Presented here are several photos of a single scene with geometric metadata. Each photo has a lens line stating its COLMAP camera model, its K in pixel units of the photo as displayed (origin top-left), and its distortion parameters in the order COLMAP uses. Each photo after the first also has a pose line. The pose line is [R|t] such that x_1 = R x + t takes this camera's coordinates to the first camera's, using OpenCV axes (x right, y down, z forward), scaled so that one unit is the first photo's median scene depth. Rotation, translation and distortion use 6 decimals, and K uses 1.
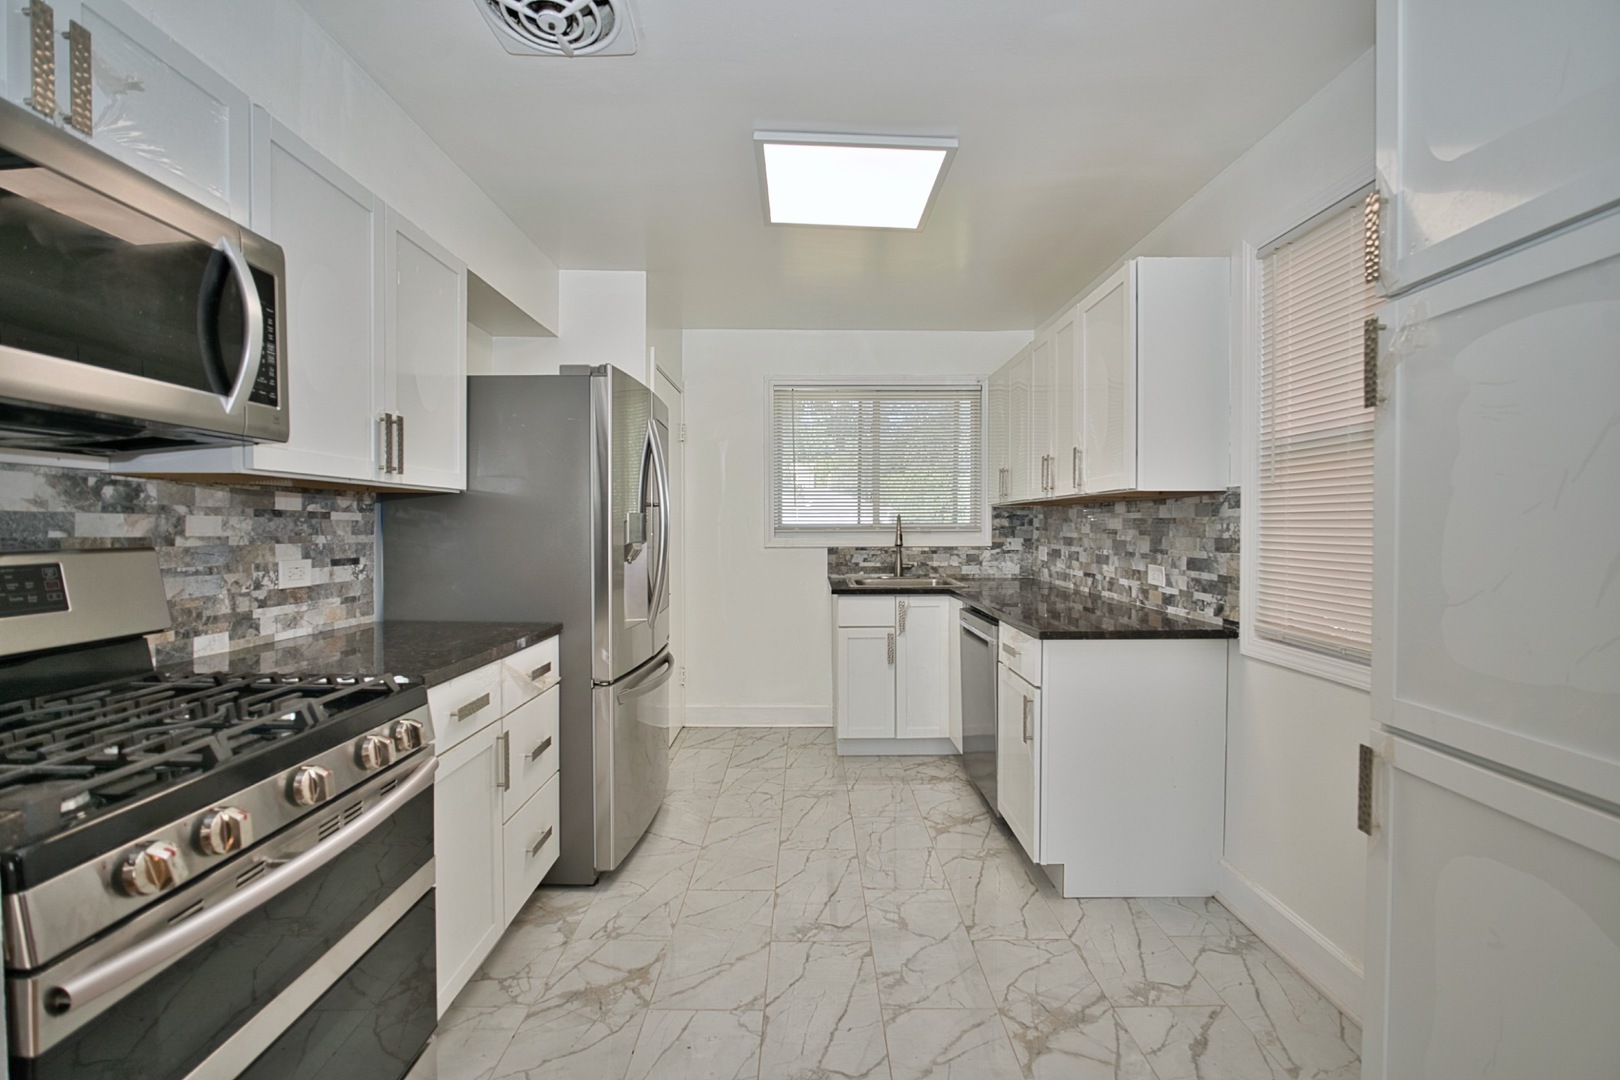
lens RADIAL K [[703.3, 0, 806.8], [0, 703.3, 540.2], [0, 0, 1]] dist [-0.022856, 0.005732]
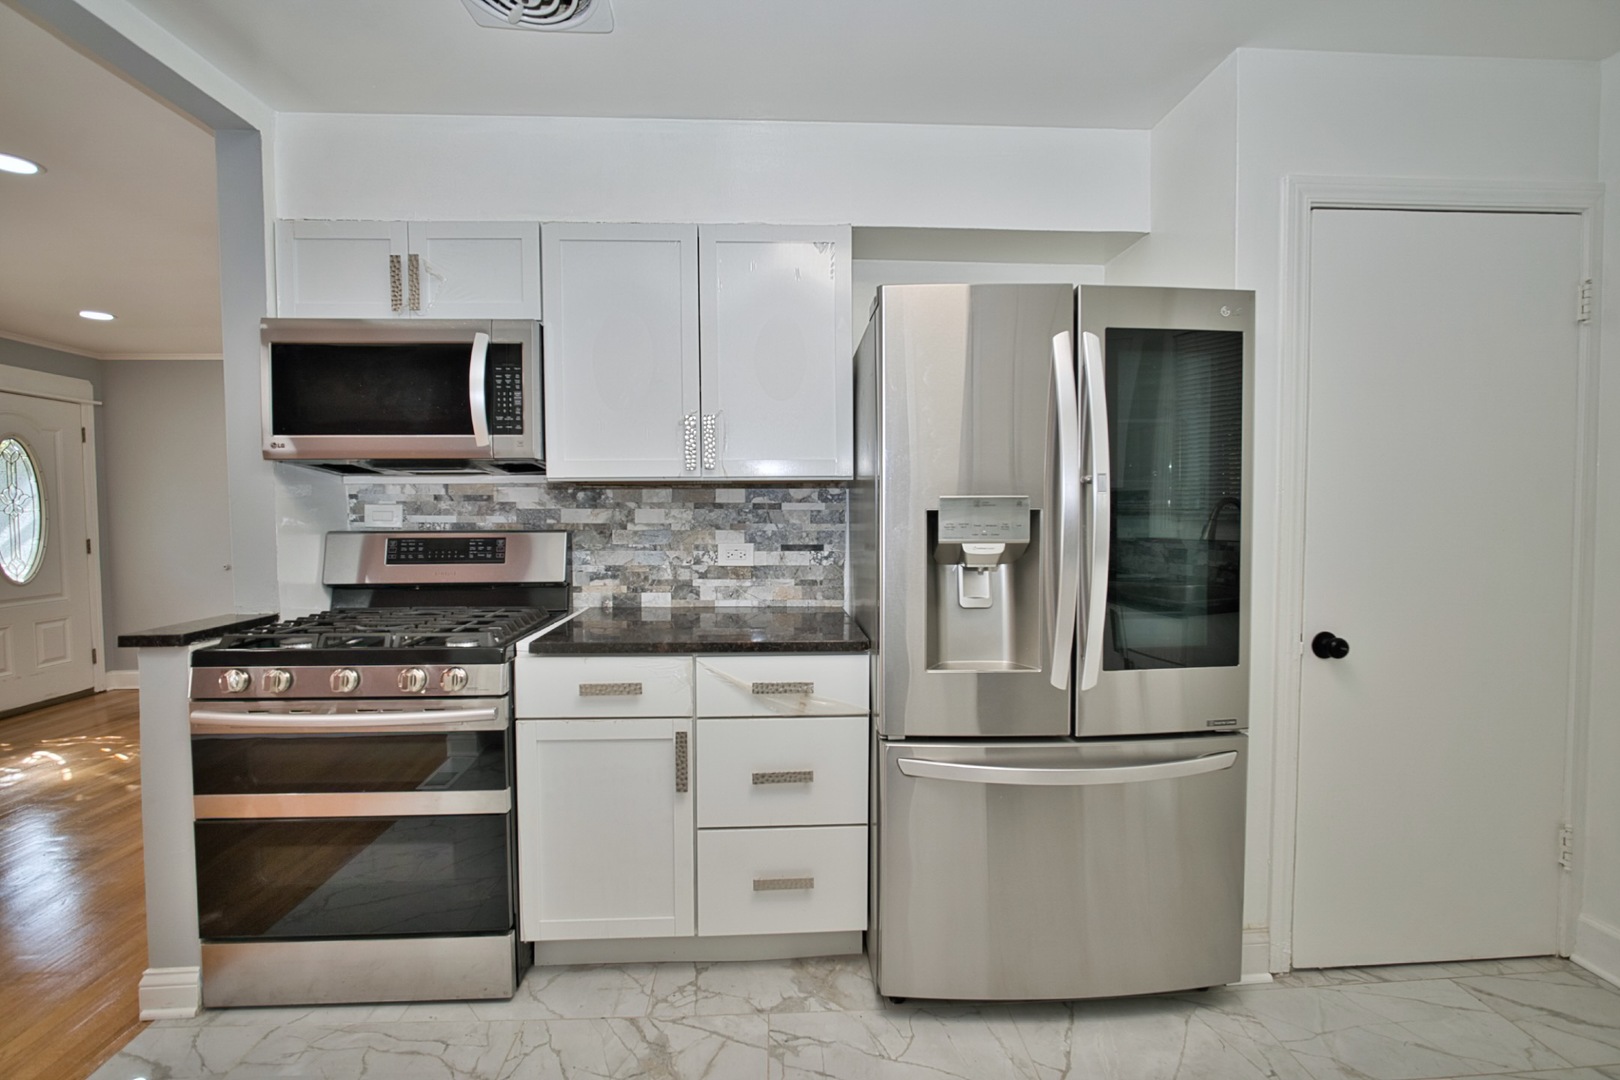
lens RADIAL K [[703.3, 0, 806.8], [0, 703.3, 538.0], [0, 0, 1]] dist [-0.022856, 0.005732]
pose [[0.050942, 0.036720, -0.998026, 0.451750], [-0.014849, 0.999241, 0.036007, -0.024633], [0.998591, 0.012985, 0.051448, 0.950882]]
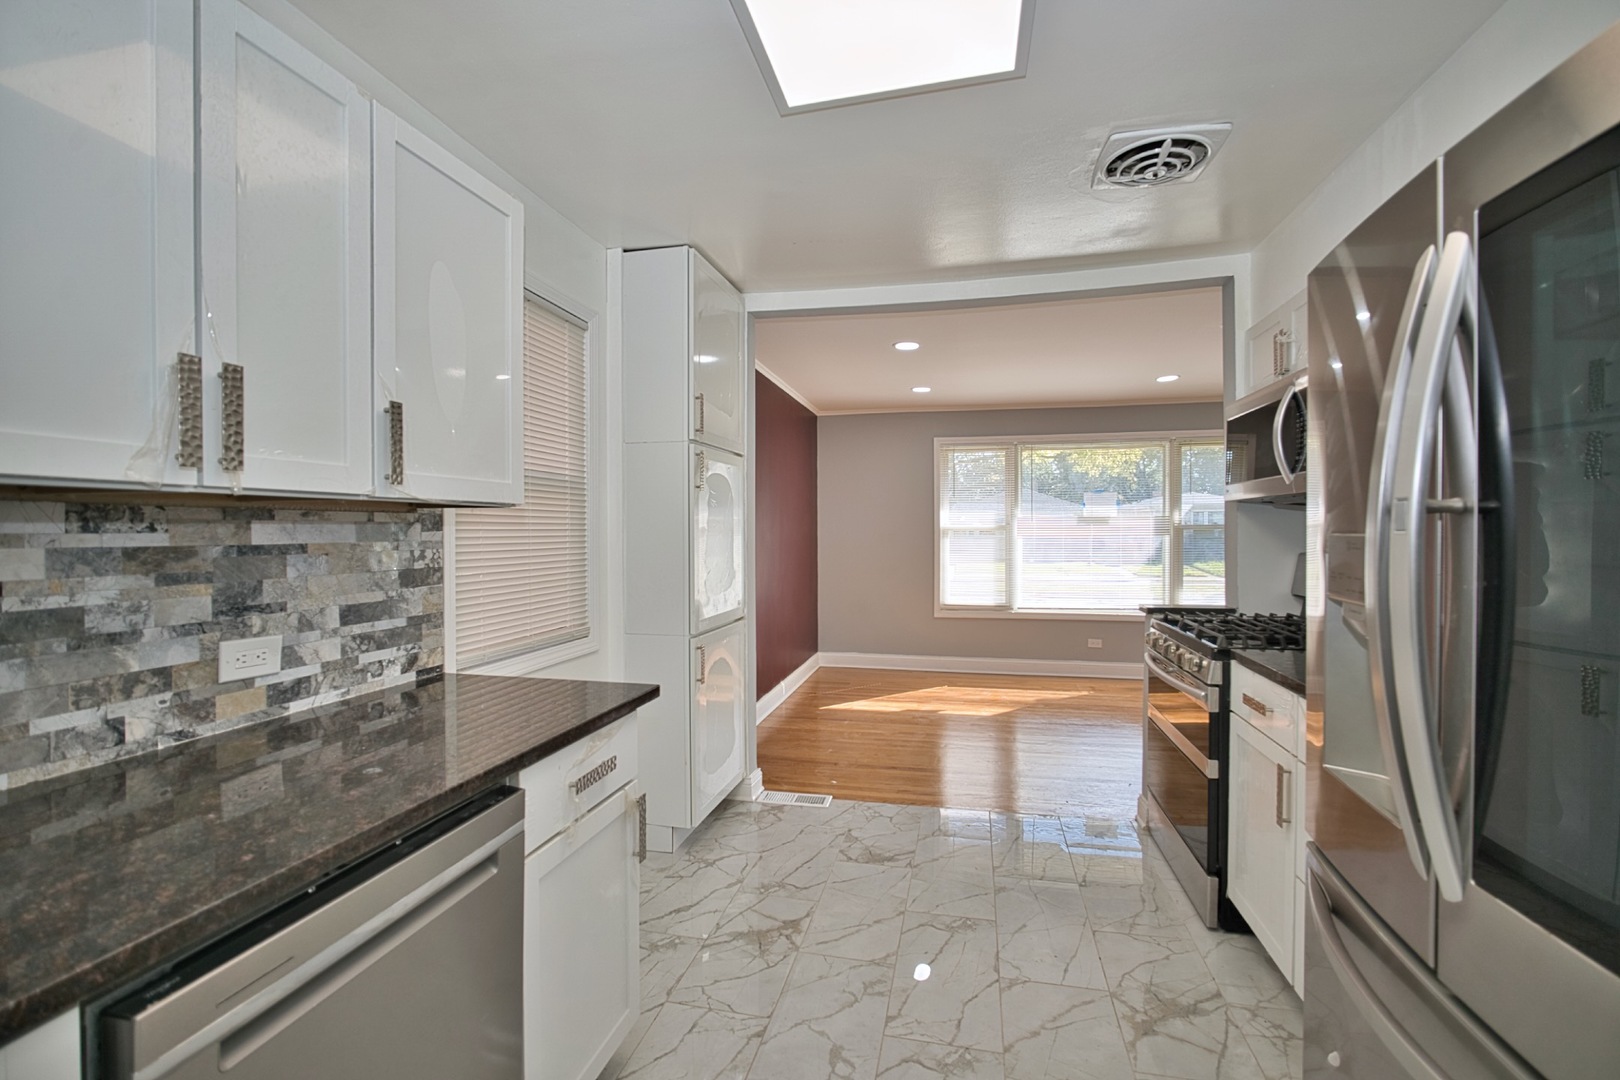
lens RADIAL K [[703.3, 0, 801.4], [0, 703.3, 540.6], [0, 0, 1]] dist [-0.022856, 0.005732]
pose [[-0.972351, -0.001019, 0.233521, -0.009017], [0.007779, 0.999294, 0.036752, -0.063558], [-0.233394, 0.037552, -0.971657, 1.759827]]
